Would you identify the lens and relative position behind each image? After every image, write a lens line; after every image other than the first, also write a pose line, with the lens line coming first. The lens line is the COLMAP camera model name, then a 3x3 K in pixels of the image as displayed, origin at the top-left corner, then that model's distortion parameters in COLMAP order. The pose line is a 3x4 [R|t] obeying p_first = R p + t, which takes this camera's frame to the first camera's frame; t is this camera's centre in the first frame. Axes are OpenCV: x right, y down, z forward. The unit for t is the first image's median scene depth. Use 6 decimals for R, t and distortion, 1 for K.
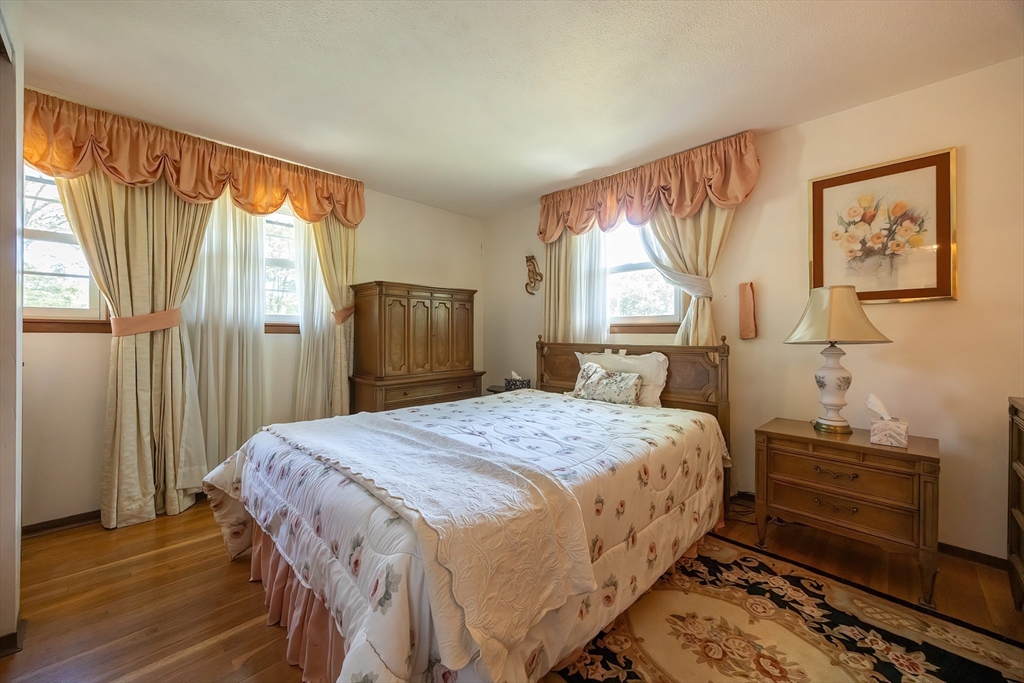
lens RADIAL K [[392.7, 0, 484.5], [0, 392.7, 333.0], [0, 0, 1]] dist [-0.003365, 0.001383]
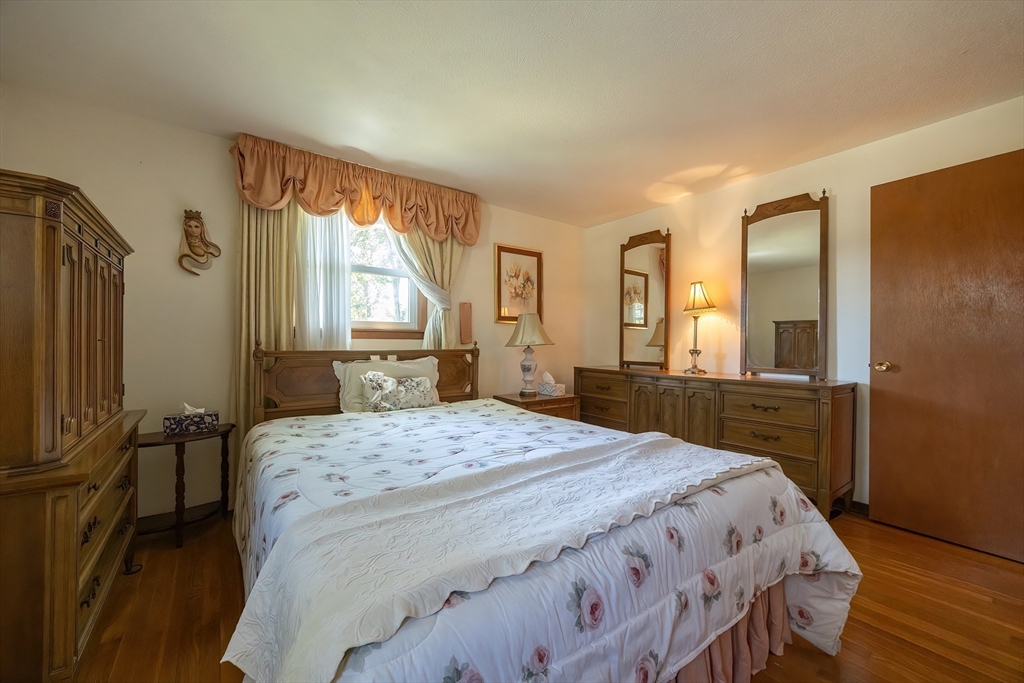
lens RADIAL K [[392.7, 0, 508.2], [0, 392.7, 343.2], [0, 0, 1]] dist [-0.003365, 0.001383]
pose [[0.122083, -0.003873, 0.992512, -0.648129], [-0.005835, 0.999972, 0.004620, 0.006241], [-0.992503, -0.006355, 0.122057, 0.654712]]
